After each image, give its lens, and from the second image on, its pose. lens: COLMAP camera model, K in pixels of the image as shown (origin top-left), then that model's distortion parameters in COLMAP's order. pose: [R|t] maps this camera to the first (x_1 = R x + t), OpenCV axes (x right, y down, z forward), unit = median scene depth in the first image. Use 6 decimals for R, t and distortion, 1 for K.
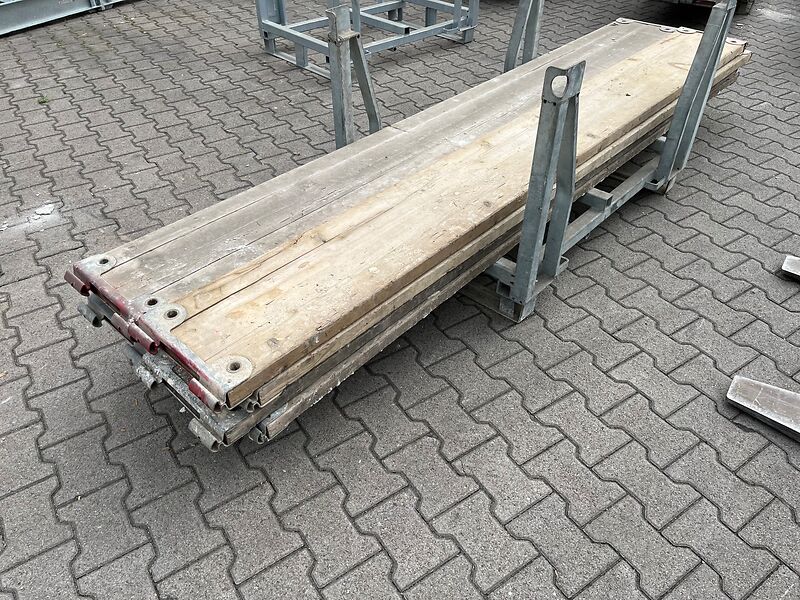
lens RADIAL K [[605.6, 0, 394.4], [0, 605.6, 299.5], [0, 0, 1]] dist [0.070164, -0.097378]
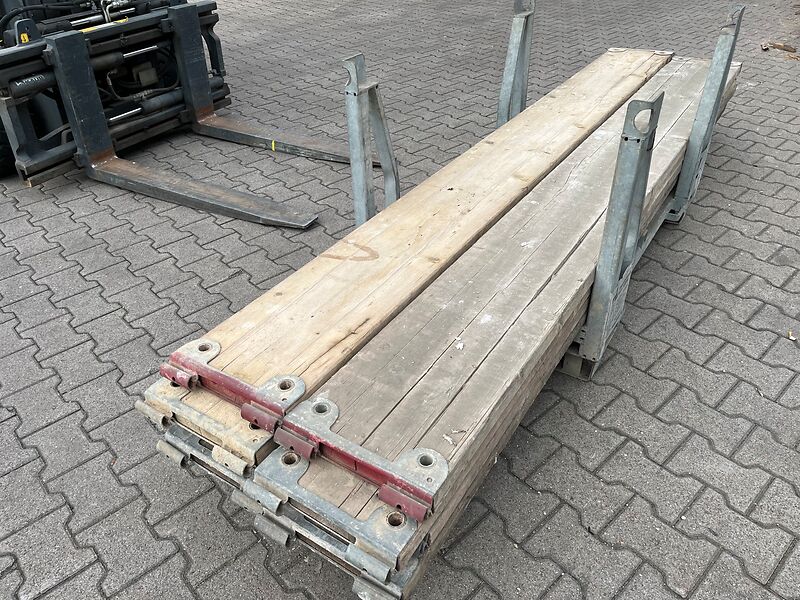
lens RADIAL K [[605.6, 0, 394.4], [0, 605.6, 299.5], [0, 0, 1]] dist [0.070164, -0.097378]
pose [[-0.987244, 0.119855, -0.104806, 0.863310], [-0.068348, 0.275491, 0.958871, -1.643297], [0.143798, 0.953803, -0.263785, 2.079624]]
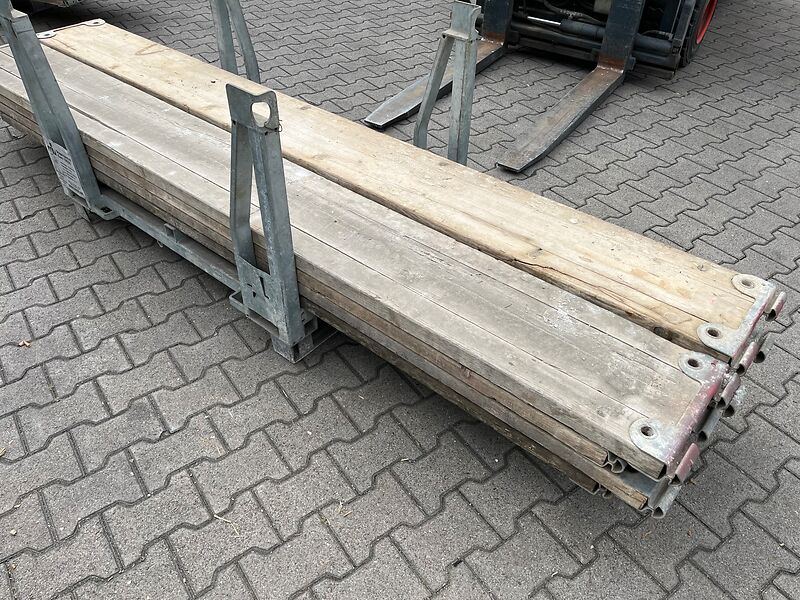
lens RADIAL K [[604.5, 0, 400.0], [0, 604.5, 300.0], [0, 0, 1]] dist [0.072408, -0.113530]
pose [[-0.042295, -0.649816, 0.758914, -0.915163], [0.619707, 0.578759, 0.530096, -0.717945], [-0.783693, 0.492724, 0.378217, 0.888462]]
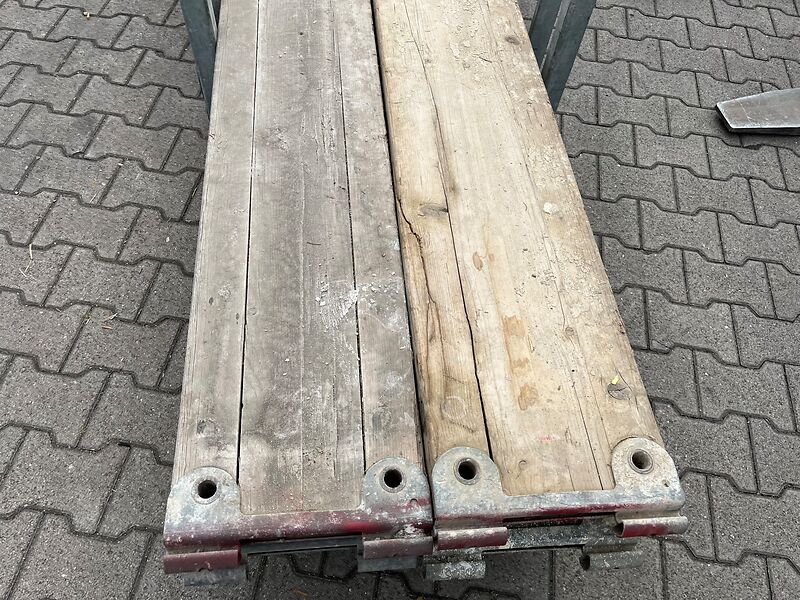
lens RADIAL K [[605.6, 0, 394.4], [0, 605.6, 299.5], [0, 0, 1]] dist [0.070164, -0.097378]
pose [[0.673855, -0.600382, 0.430651, -0.497720], [0.415392, 0.789861, 0.451186, -0.342189], [-0.611039, -0.125145, 0.781646, 0.551859]]
